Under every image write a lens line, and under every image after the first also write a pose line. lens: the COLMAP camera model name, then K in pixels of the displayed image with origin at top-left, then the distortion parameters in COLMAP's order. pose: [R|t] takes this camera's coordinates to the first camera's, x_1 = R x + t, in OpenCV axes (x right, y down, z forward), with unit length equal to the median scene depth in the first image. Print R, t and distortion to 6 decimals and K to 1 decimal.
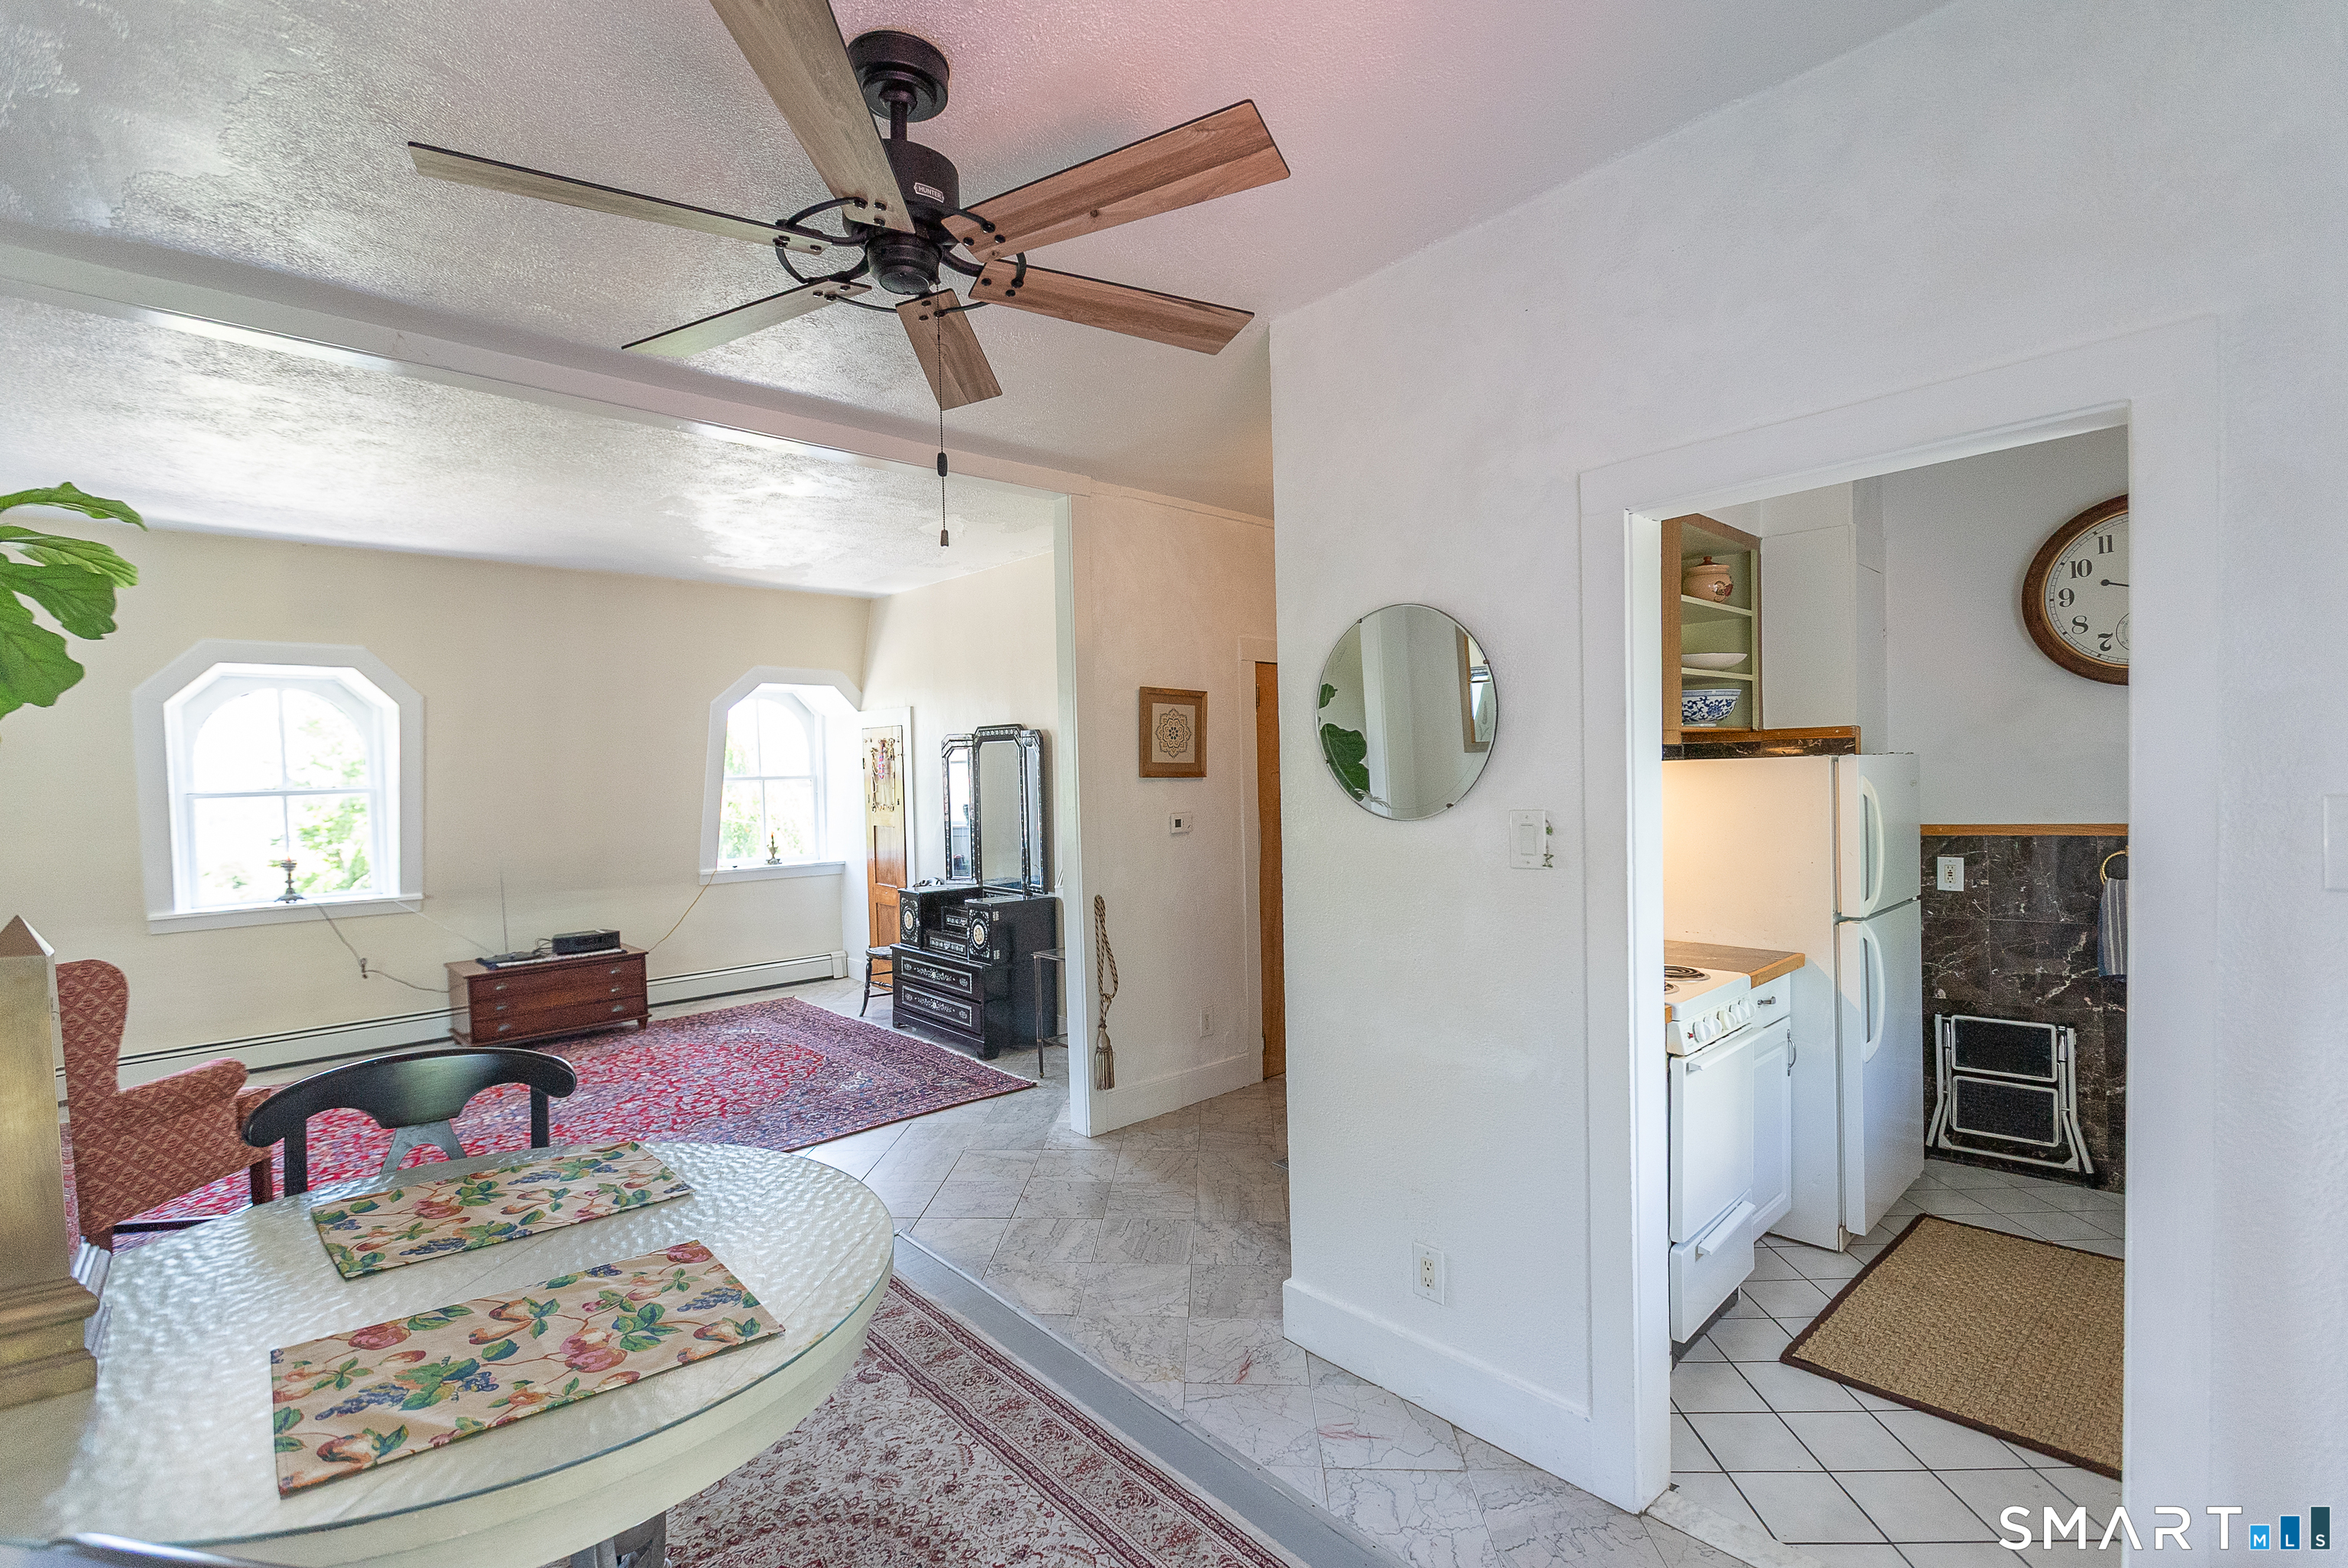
lens RADIAL K [[1043.5, 0, 1179.4], [0, 1043.5, 785.4], [0, 0, 1]] dist [-0.006435, 0.000273]
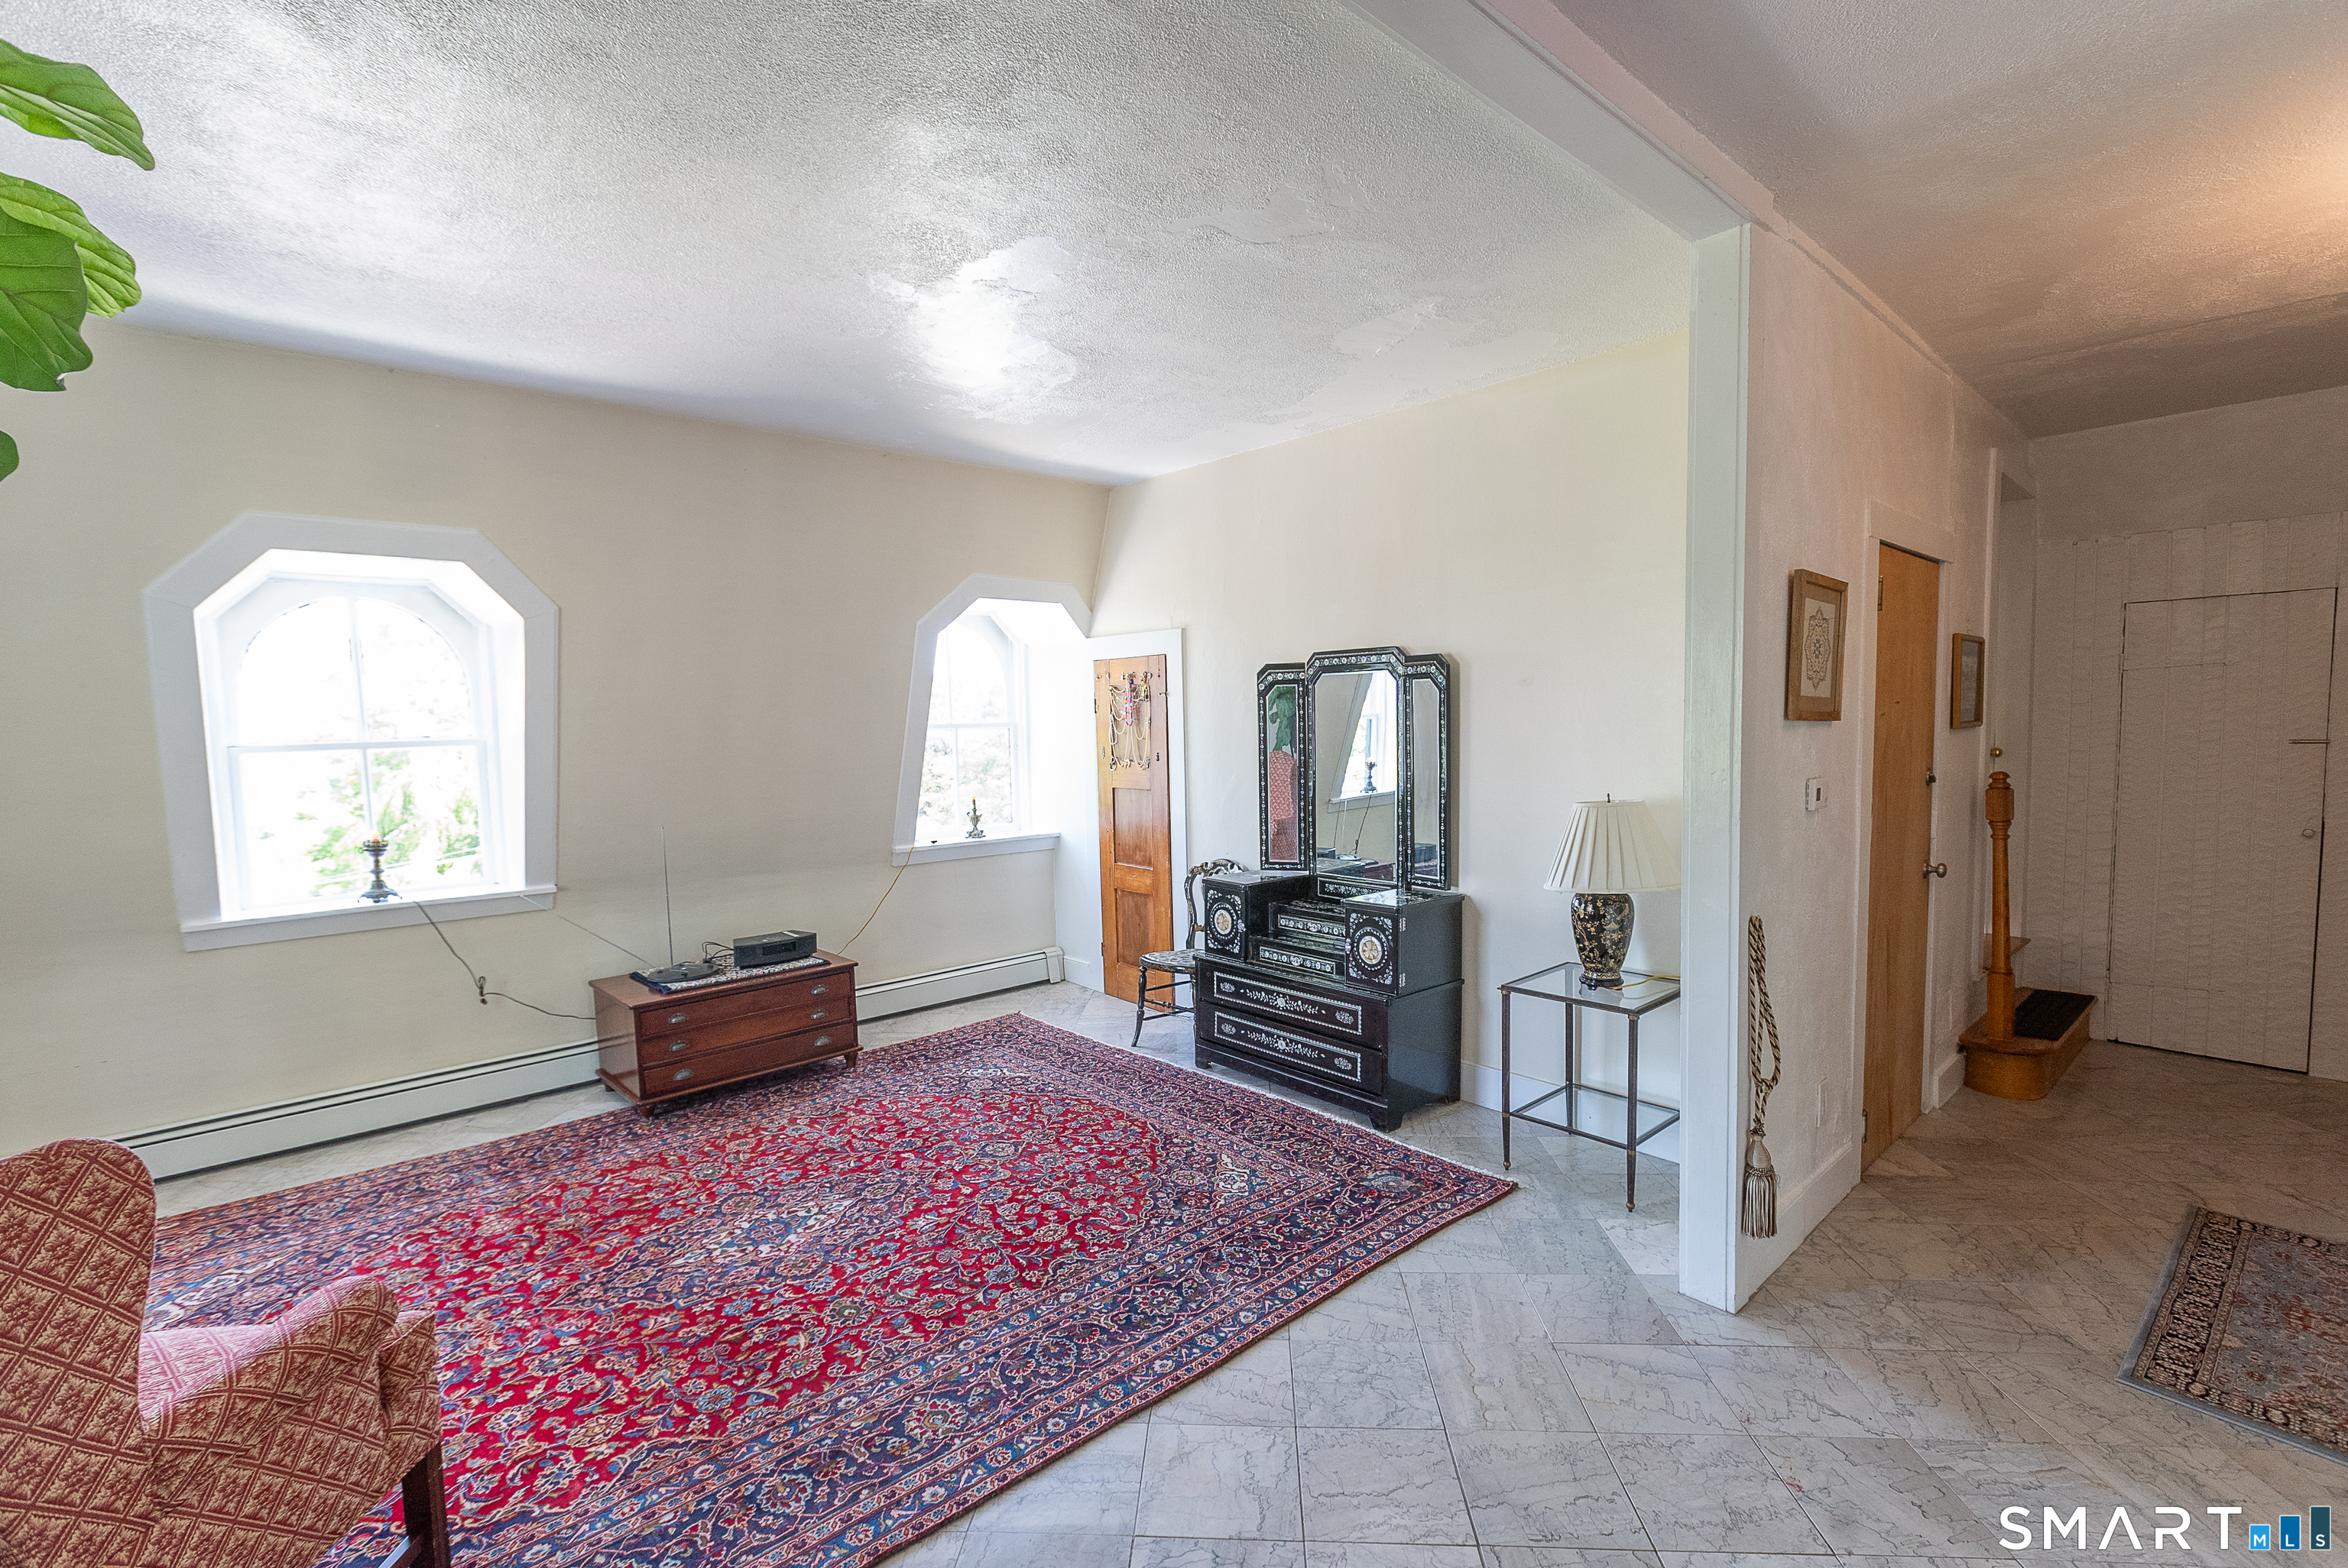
lens RADIAL K [[1043.5, 0, 1169.1], [0, 1043.5, 784.5], [0, 0, 1]] dist [-0.006435, 0.000273]
pose [[0.999856, 0.000734, -0.016958, -0.301331], [0.000027, 0.998993, 0.044858, 0.002580], [0.016973, -0.044852, 0.998849, 0.301170]]
